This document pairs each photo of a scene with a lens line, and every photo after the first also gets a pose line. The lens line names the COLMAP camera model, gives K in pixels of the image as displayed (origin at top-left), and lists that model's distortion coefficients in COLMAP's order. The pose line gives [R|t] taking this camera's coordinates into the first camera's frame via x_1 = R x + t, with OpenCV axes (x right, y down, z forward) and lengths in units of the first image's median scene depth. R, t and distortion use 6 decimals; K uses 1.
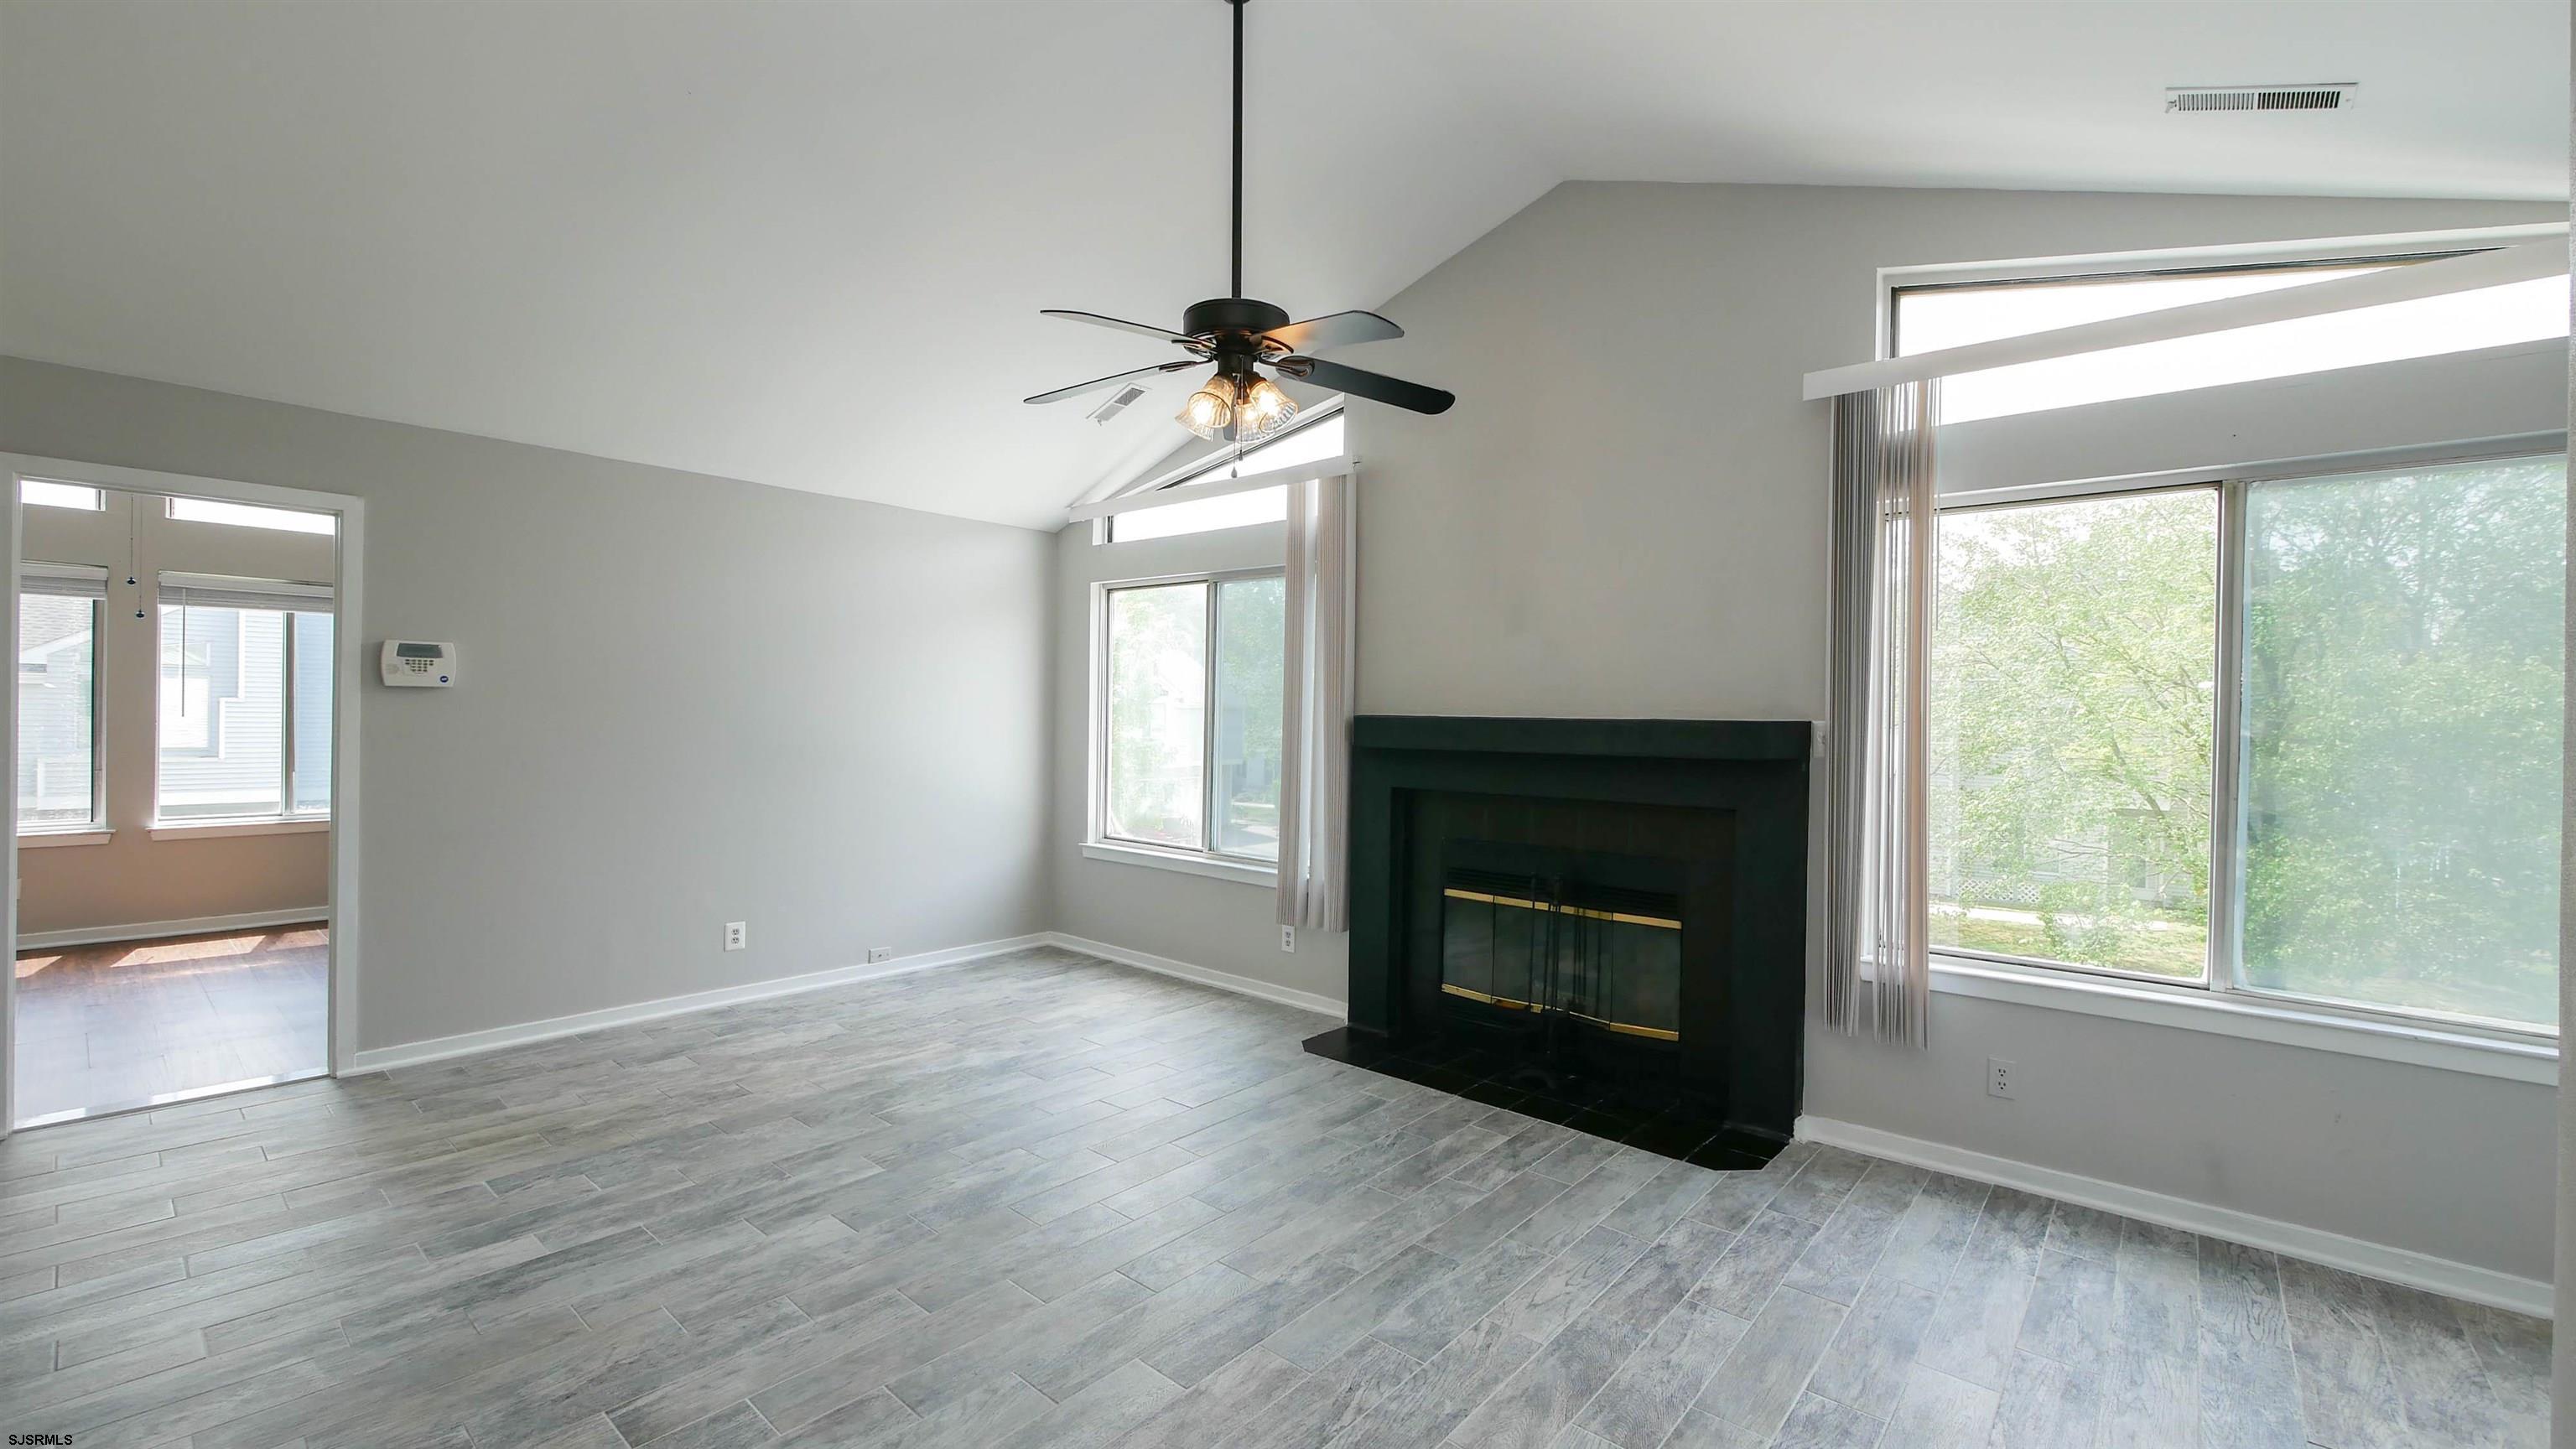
lens RADIAL K [[1061.0, 0, 1286.1], [0, 1061.0, 724.0], [0, 0, 1]] dist [-0.009498, 0.002225]
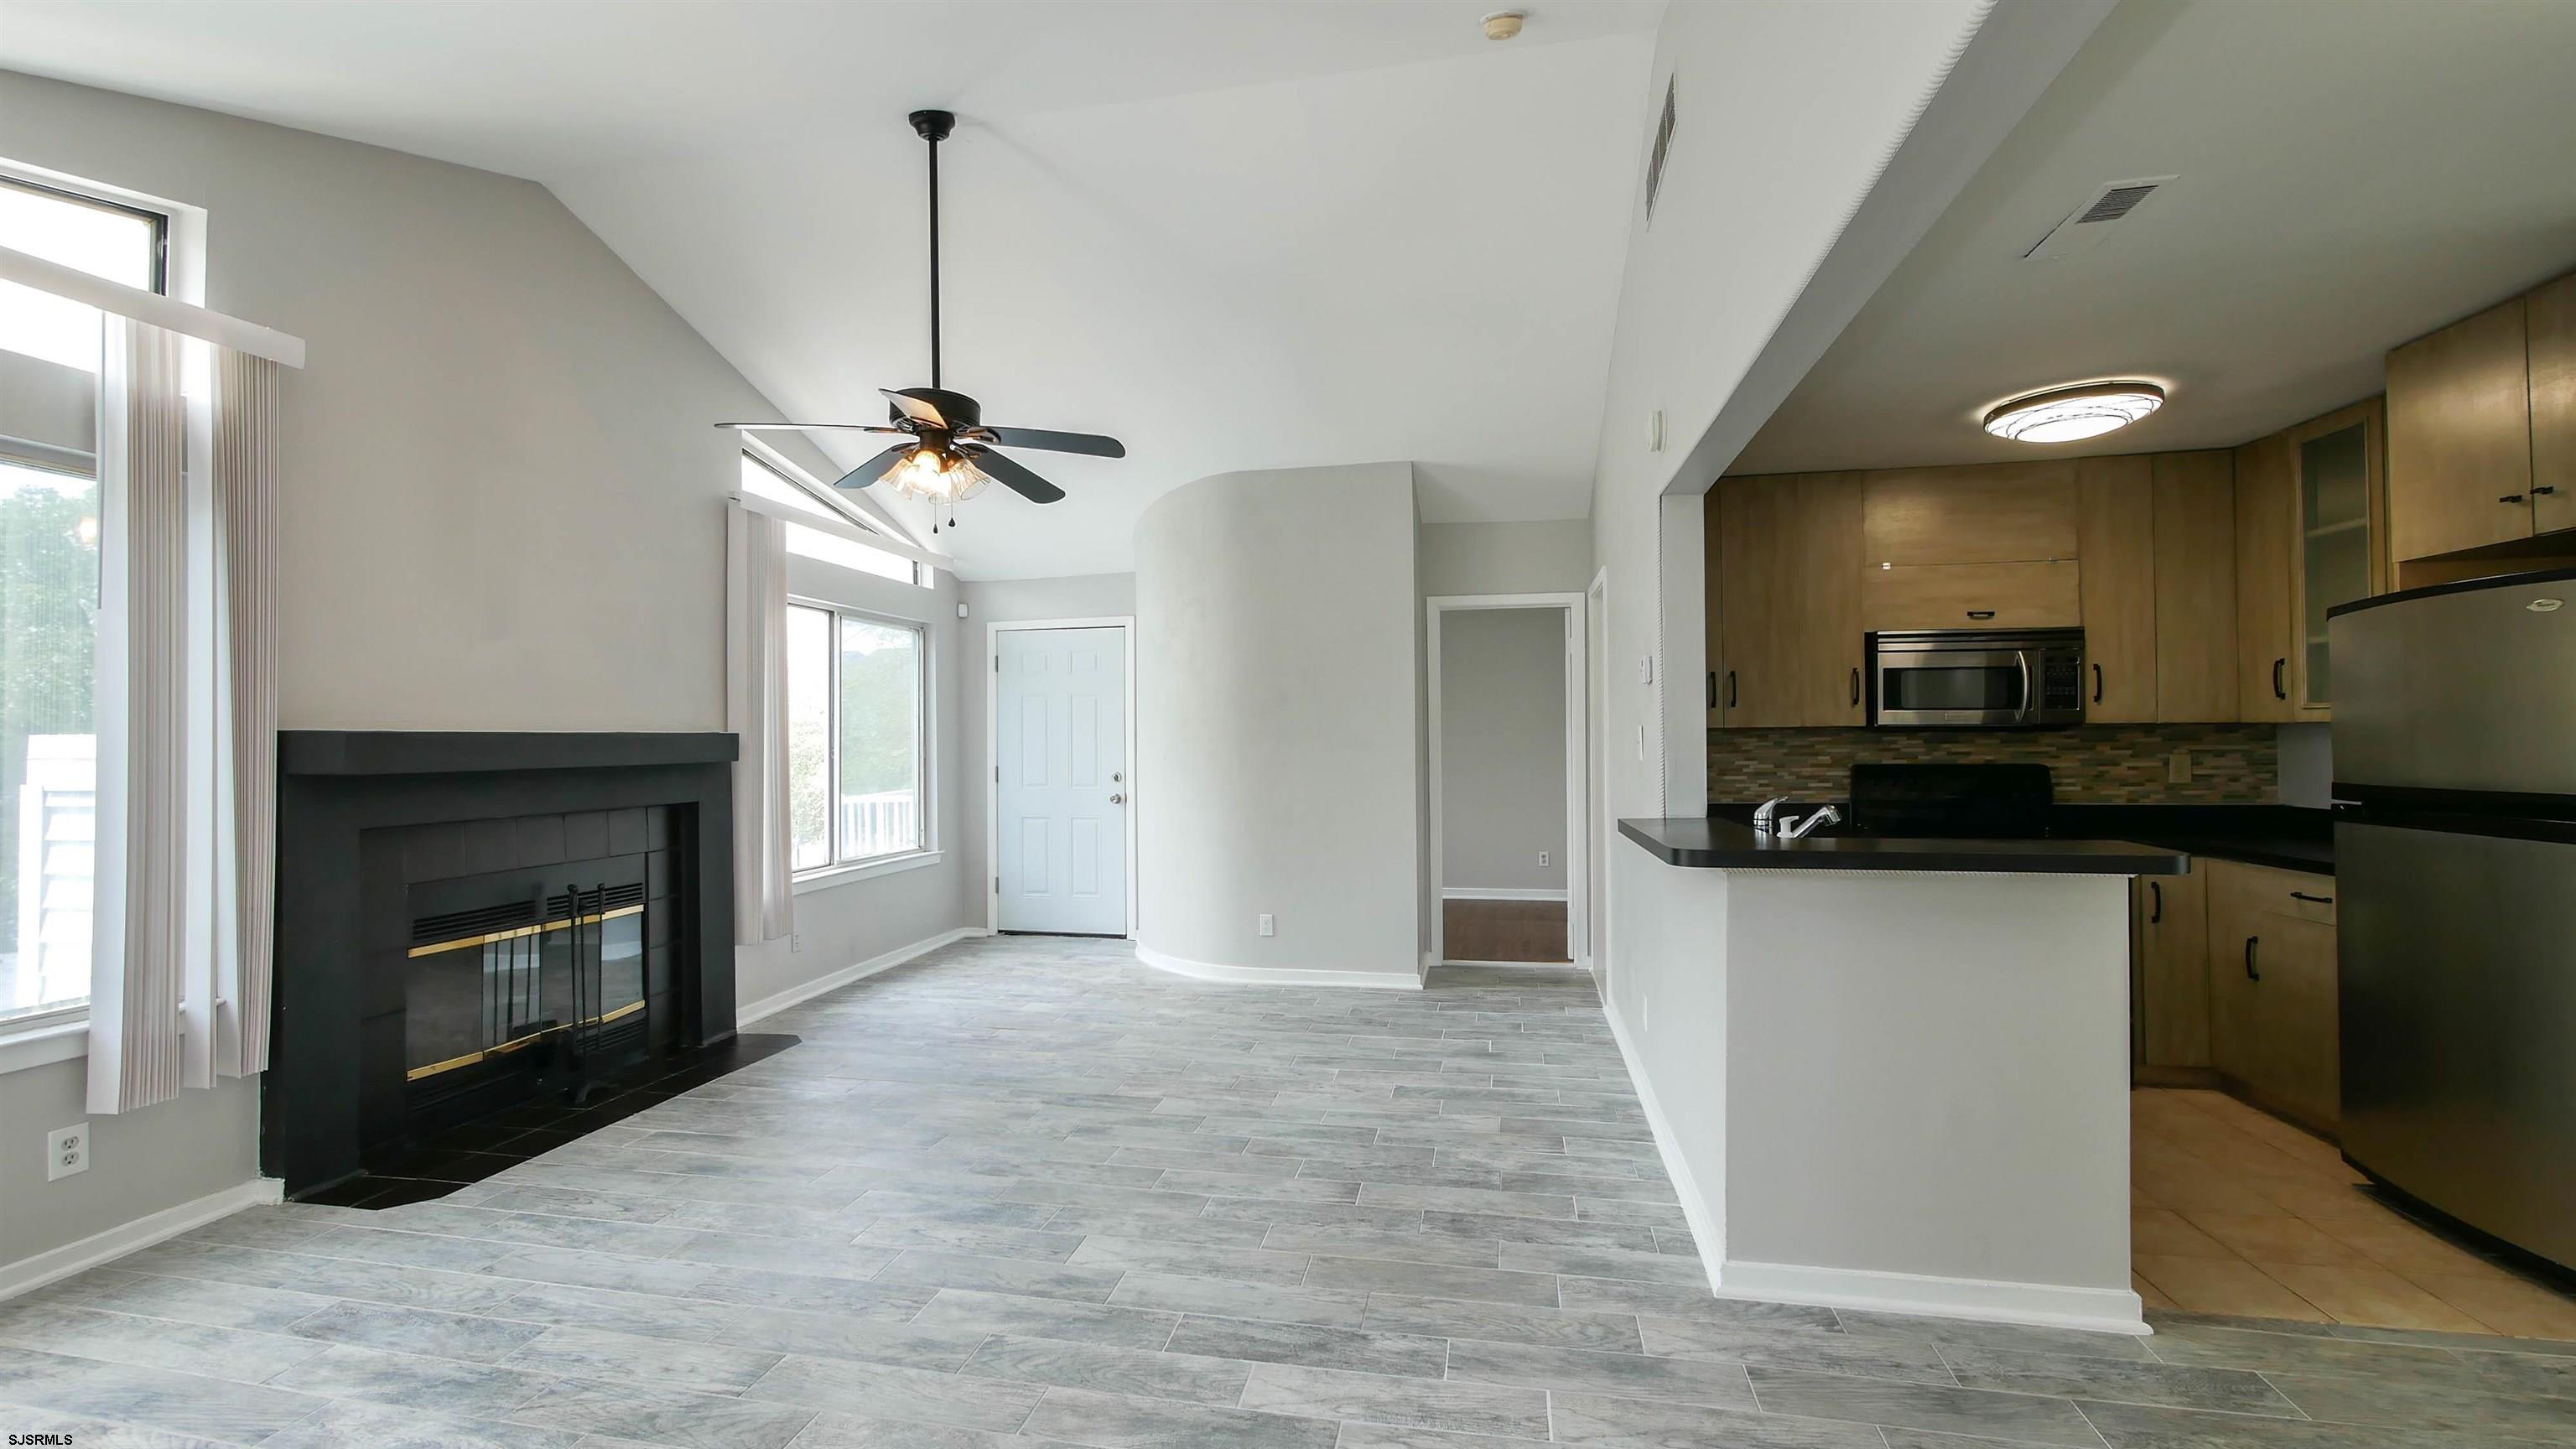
lens RADIAL K [[1061.0, 0, 1284.1], [0, 1061.0, 721.1], [0, 0, 1]] dist [-0.009498, 0.002225]
pose [[-0.492153, 0.003786, 0.870500, -1.099733], [0.008850, 0.999961, 0.000654, -0.012332], [-0.870463, 0.008026, -0.492168, 1.054291]]
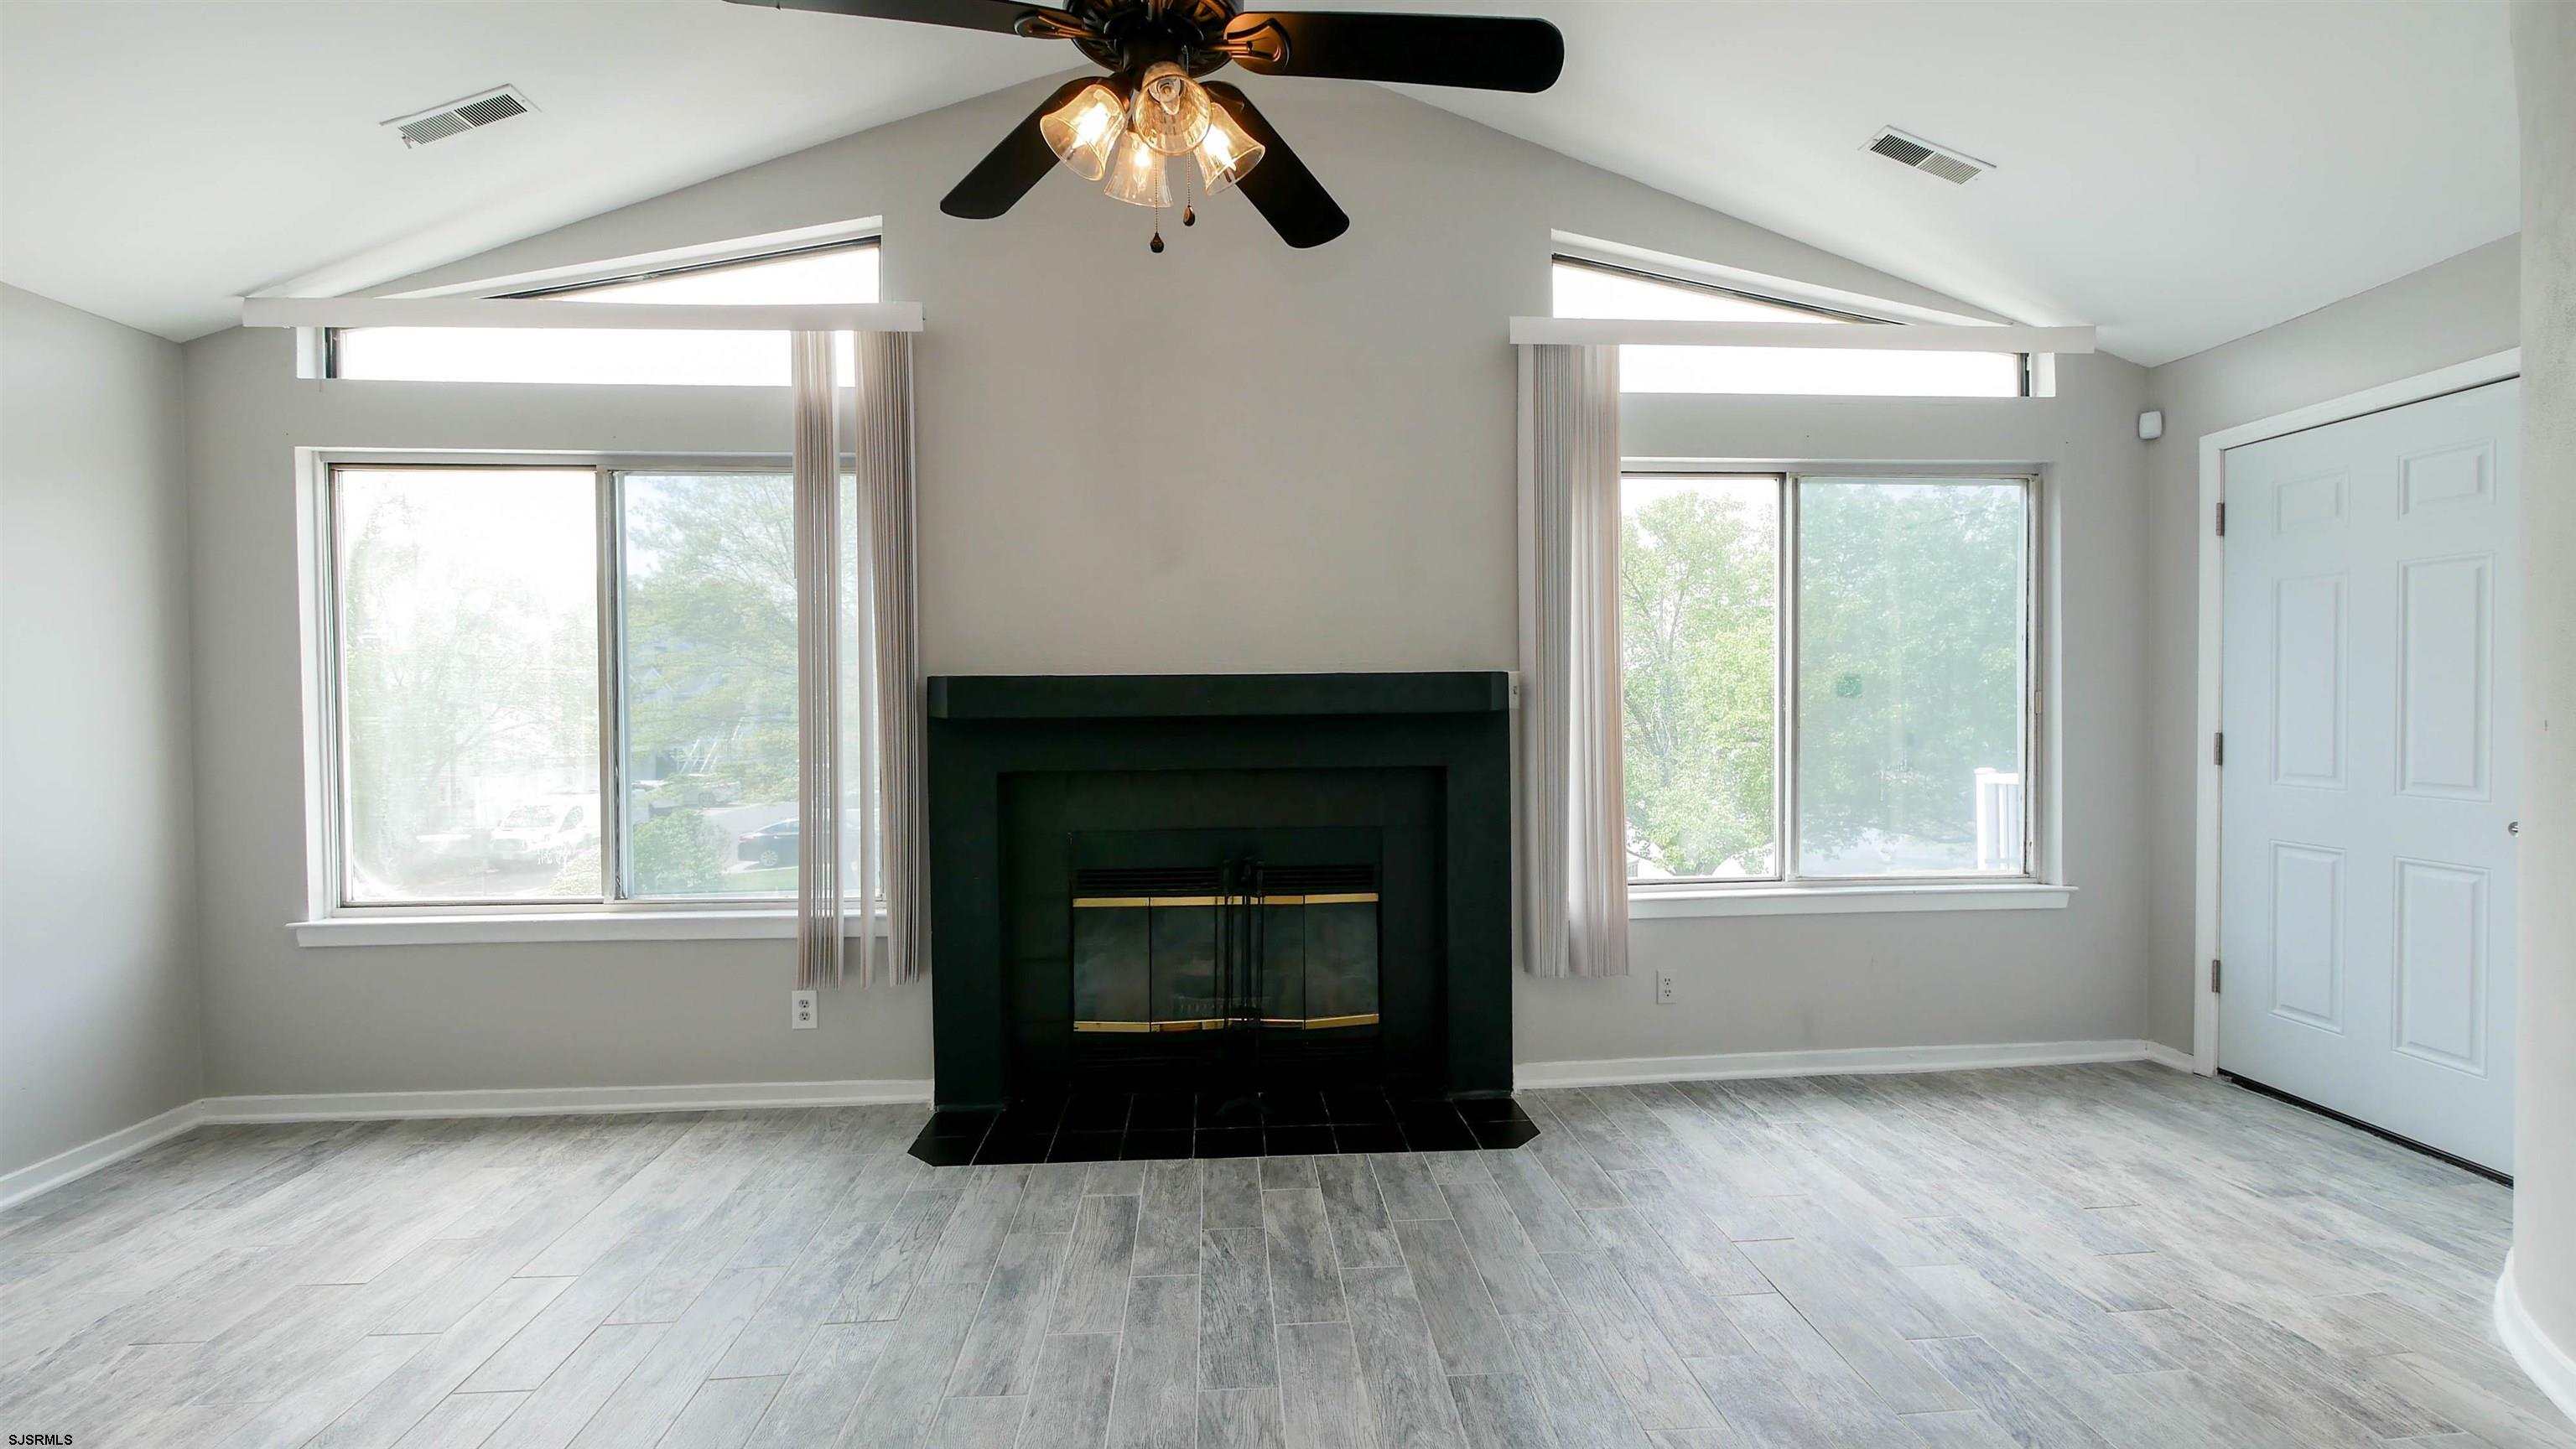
lens RADIAL K [[1061.0, 0, 1281.4], [0, 1061.0, 724.4], [0, 0, 1]] dist [-0.009498, 0.002225]
pose [[0.712891, -0.035893, 0.700356, -0.358626], [0.025834, 0.999356, 0.024921, 0.016891], [-0.700799, 0.000327, 0.713359, 0.442713]]
